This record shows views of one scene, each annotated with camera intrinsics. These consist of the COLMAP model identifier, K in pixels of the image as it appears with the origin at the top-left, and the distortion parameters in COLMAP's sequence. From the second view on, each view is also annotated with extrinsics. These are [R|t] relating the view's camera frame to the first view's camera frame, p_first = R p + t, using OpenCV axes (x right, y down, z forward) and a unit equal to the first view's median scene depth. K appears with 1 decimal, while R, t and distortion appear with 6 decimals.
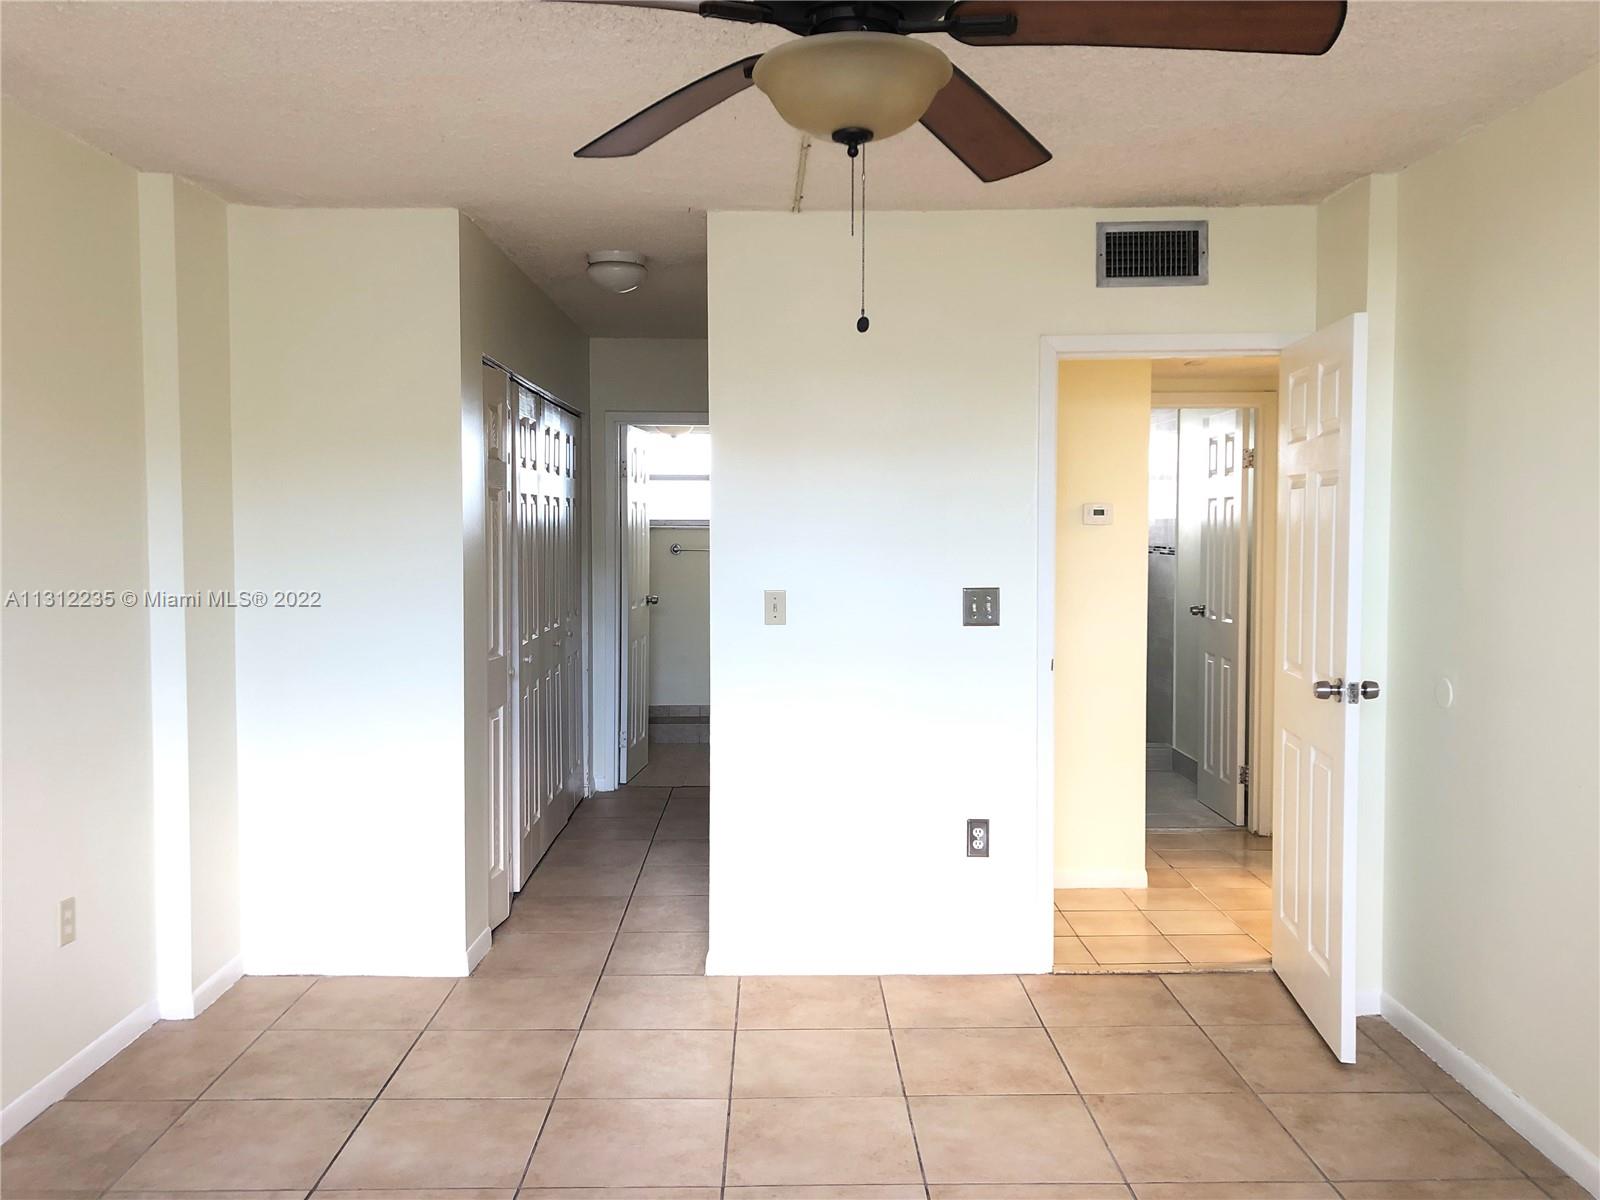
lens RADIAL K [[1322.2, 0, 802.4], [0, 1322.2, 594.1], [0, 0, 1]] dist [0.043813, -0.040697]
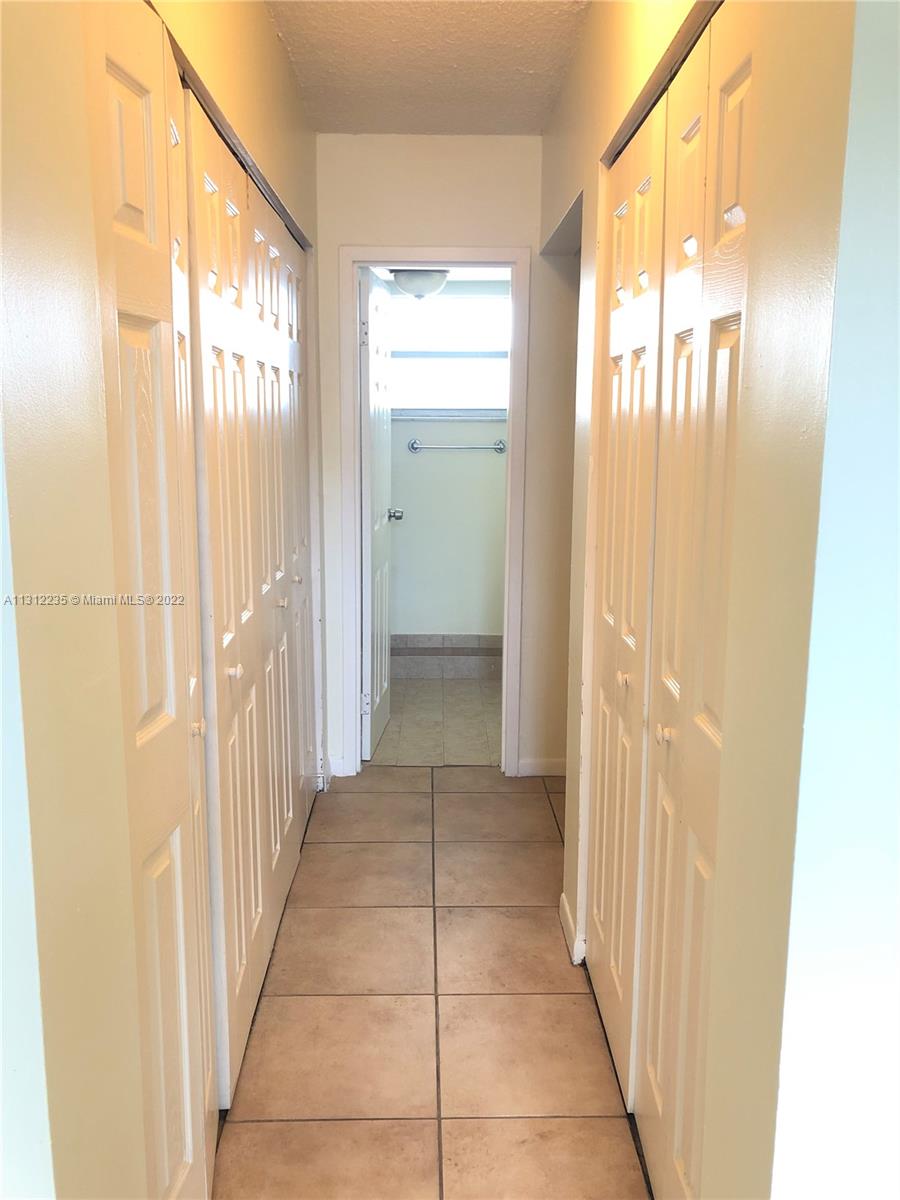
lens RADIAL K [[991.7, 0, 447.5], [0, 991.7, 601.4], [0, 0, 1]] dist [0.043813, -0.040697]
pose [[0.999996, 0.000546, 0.002945, -0.098321], [-0.000925, 0.991449, 0.130491, -0.023812], [-0.002849, -0.130494, 0.991445, 0.485499]]
